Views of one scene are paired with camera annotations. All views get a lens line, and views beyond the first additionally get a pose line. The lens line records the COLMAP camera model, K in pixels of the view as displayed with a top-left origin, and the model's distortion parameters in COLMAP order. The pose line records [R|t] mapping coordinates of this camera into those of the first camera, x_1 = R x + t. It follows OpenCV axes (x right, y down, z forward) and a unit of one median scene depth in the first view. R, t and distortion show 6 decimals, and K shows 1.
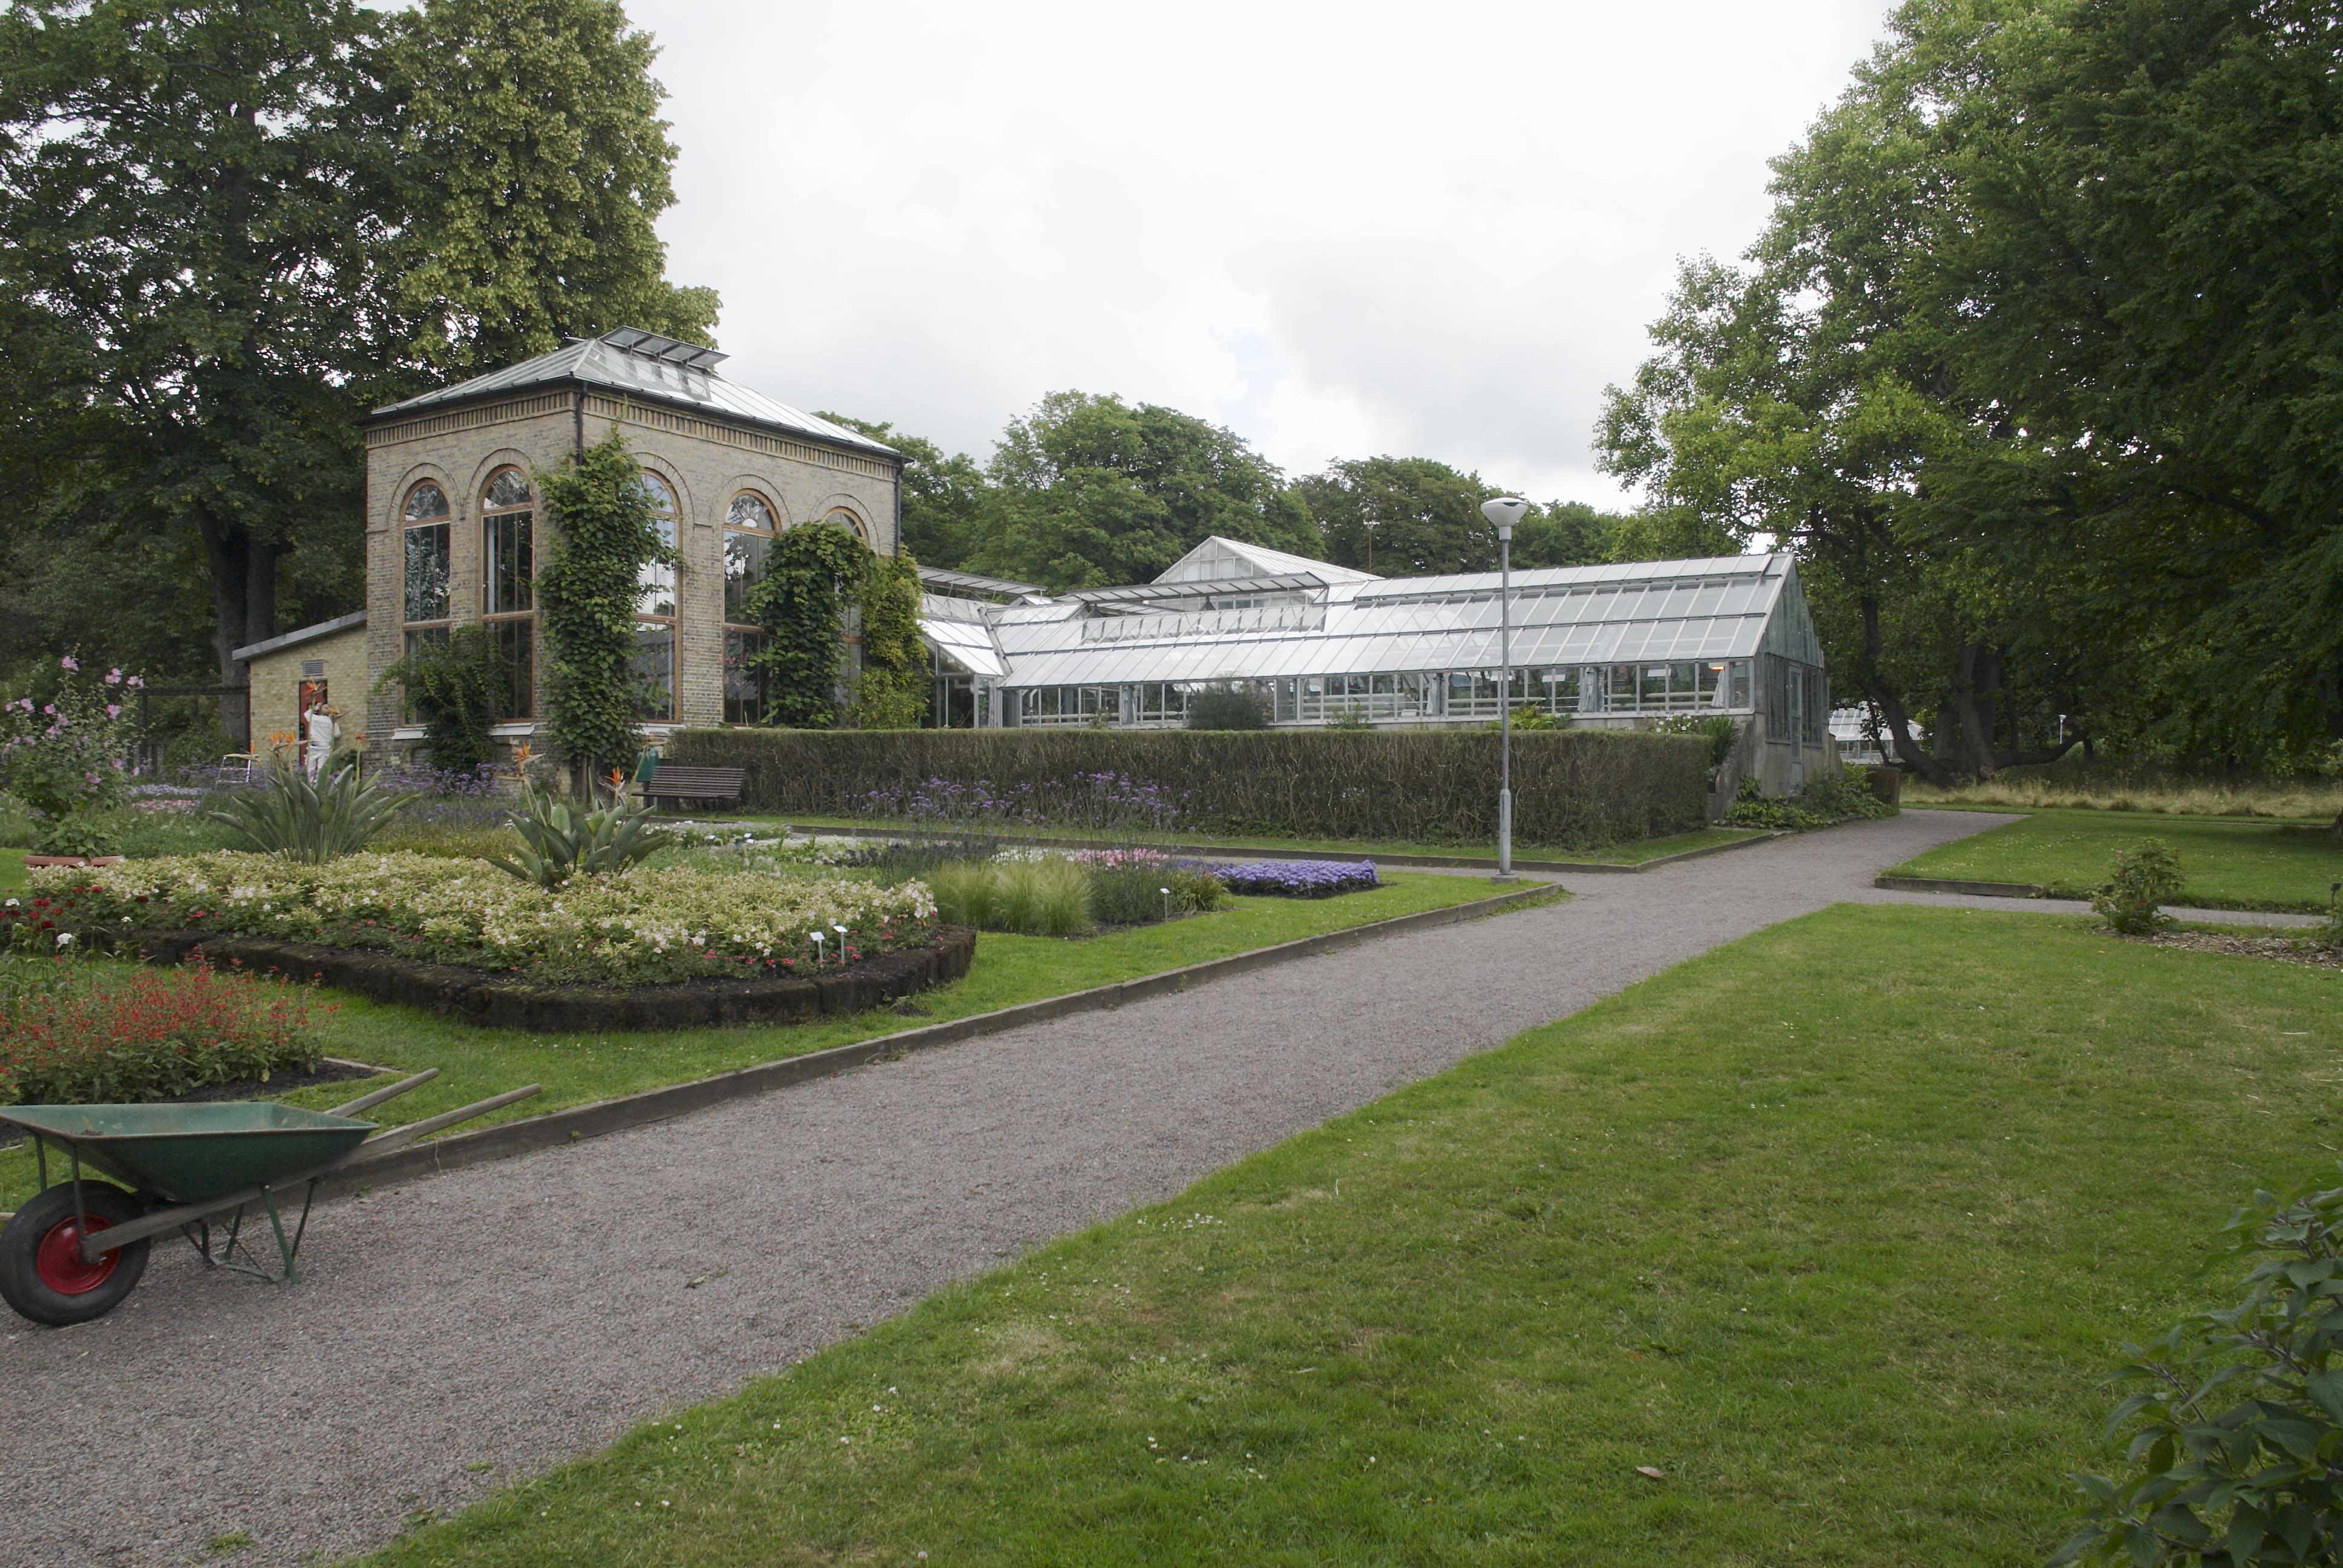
lens RADIAL K [[1735.0, 0, 1184.4], [0, 1735.0, 794.0], [0, 0, 1]] dist [-0.071636, 0.036759]
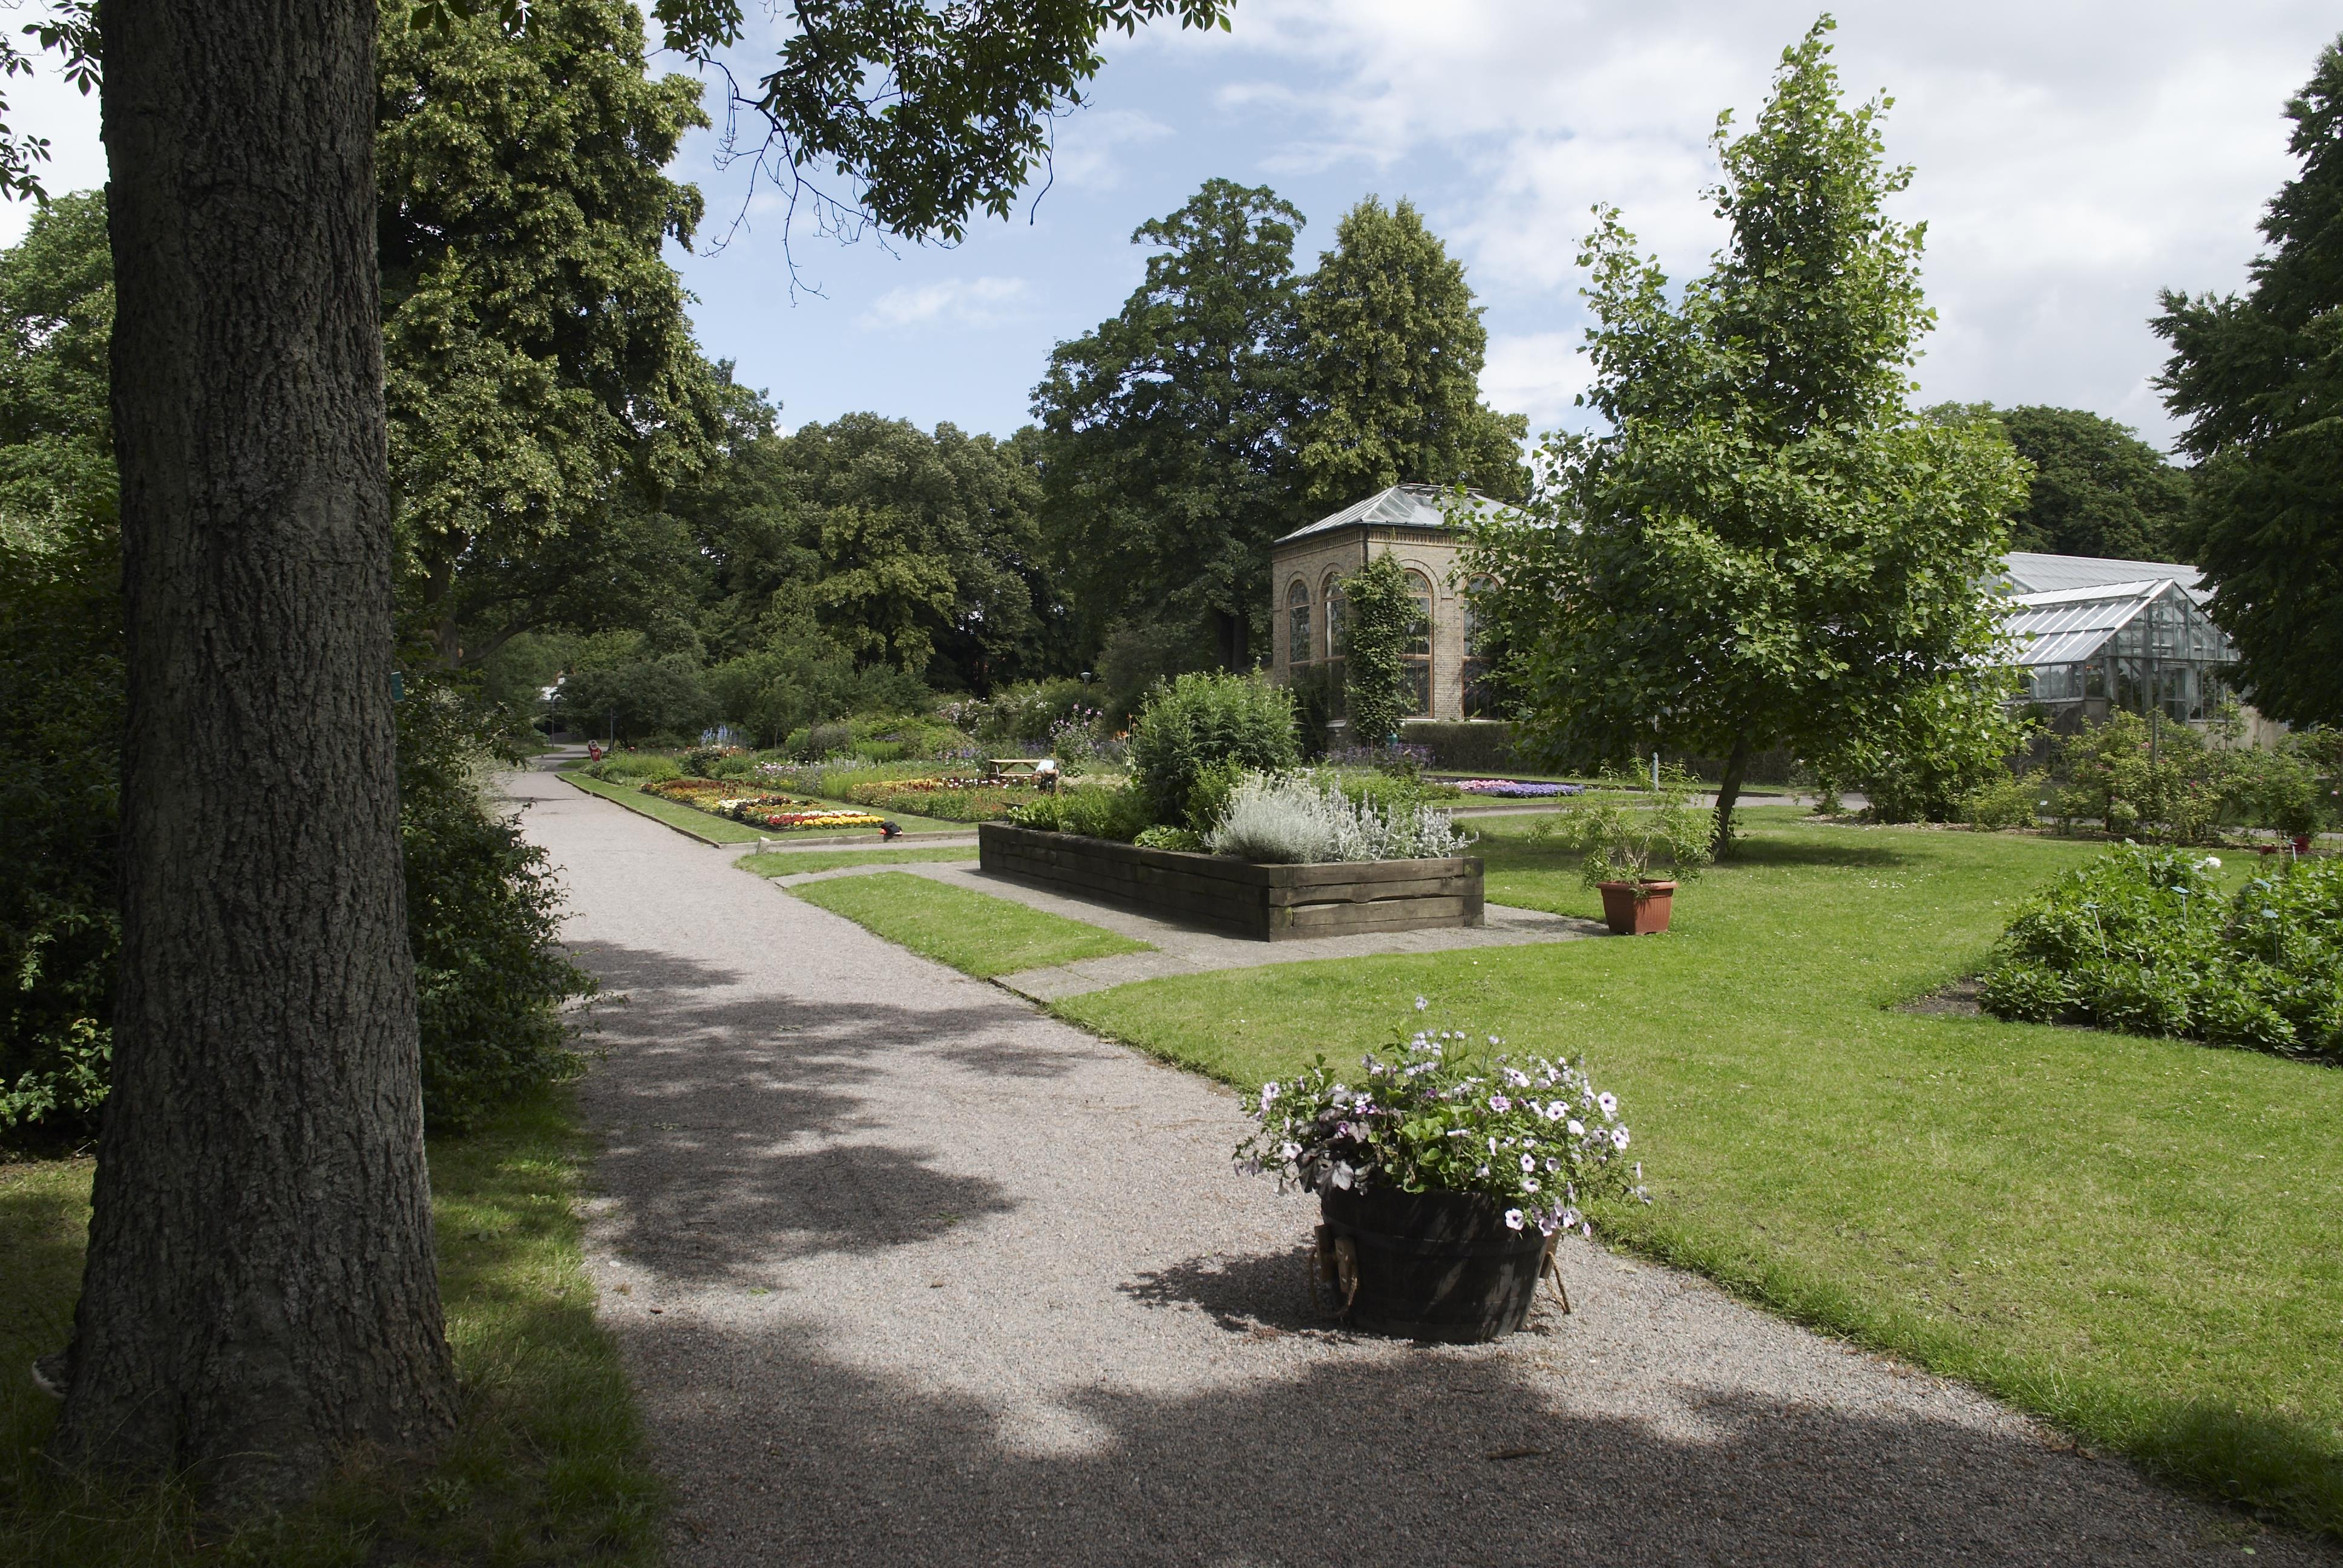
lens RADIAL K [[1735.0, 0, 1175.2], [0, 1735.0, 767.6], [0, 0, 1]] dist [-0.071636, 0.036759]
pose [[0.817647, 0.000086, -0.575720, 0.510009], [-0.002602, 0.999990, -0.003546, 0.013914], [0.575715, 0.004398, 0.817639, -0.556488]]
